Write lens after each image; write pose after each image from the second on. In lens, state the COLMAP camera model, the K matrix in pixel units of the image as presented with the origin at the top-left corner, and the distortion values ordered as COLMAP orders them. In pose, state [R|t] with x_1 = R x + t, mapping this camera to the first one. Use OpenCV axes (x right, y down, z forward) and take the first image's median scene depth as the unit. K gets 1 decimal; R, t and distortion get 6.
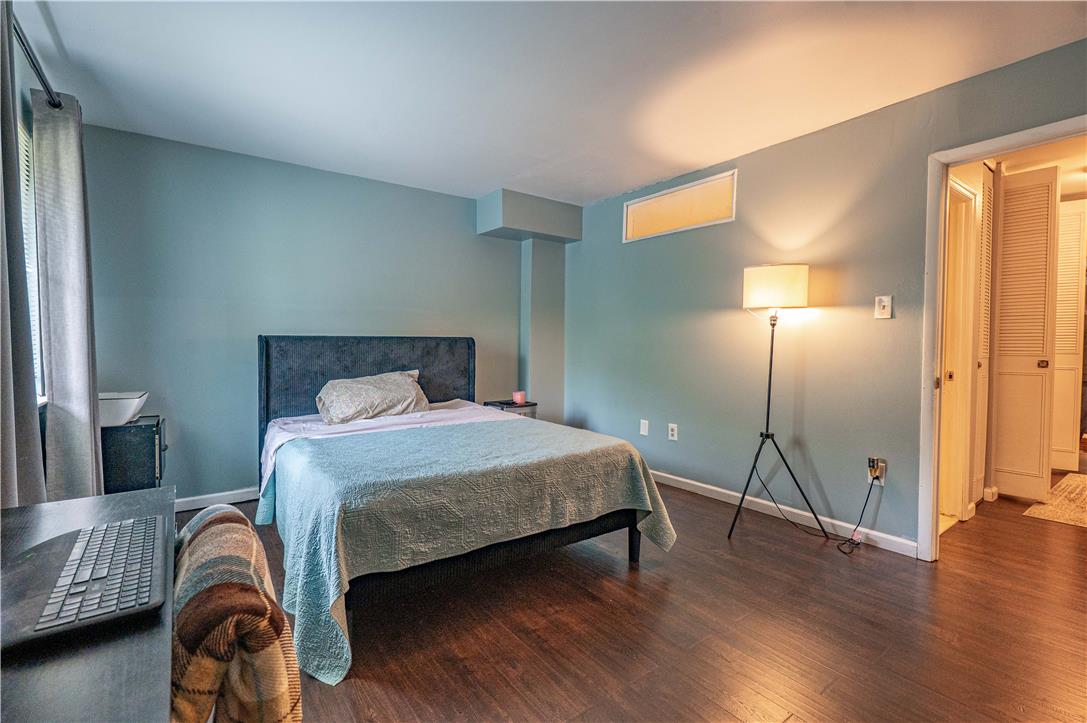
lens RADIAL K [[489.8, 0, 542.3], [0, 489.8, 358.9], [0, 0, 1]] dist [-0.001629, 0.000828]
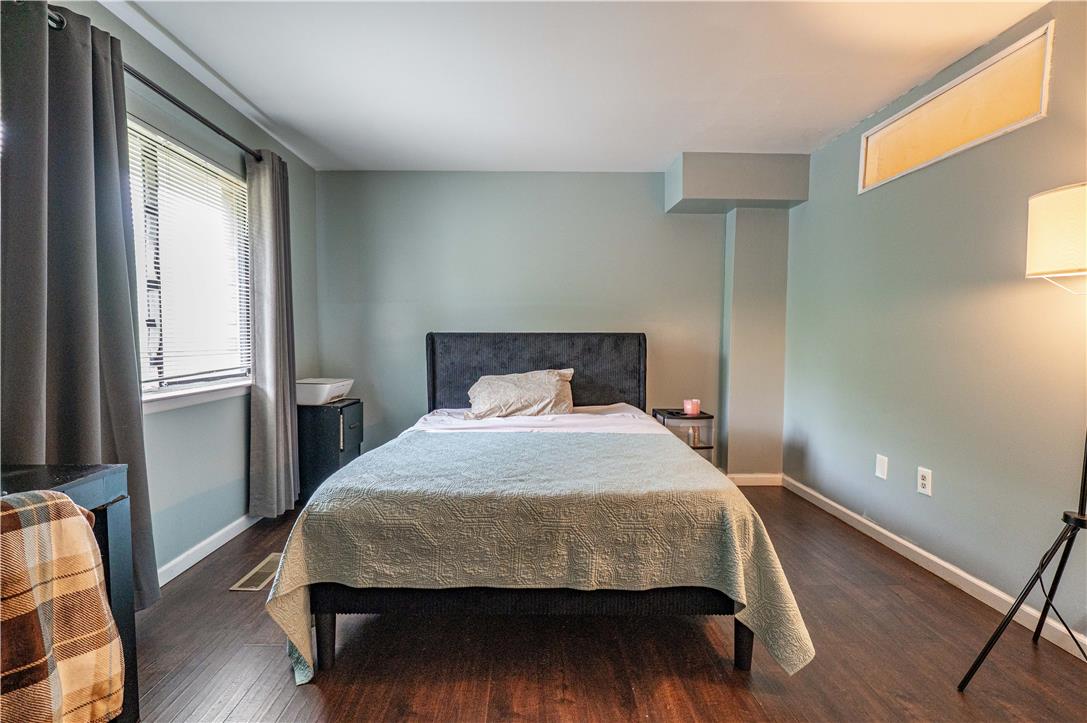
lens RADIAL K [[495.8, 0, 542.9], [0, 495.8, 357.4], [0, 0, 1]] dist [0.001878, 0.000694]
pose [[0.816271, 0.022193, -0.577243, 0.276274], [-0.018538, 0.999753, 0.012222, -0.010451], [0.577372, 0.000725, 0.816481, 0.232498]]
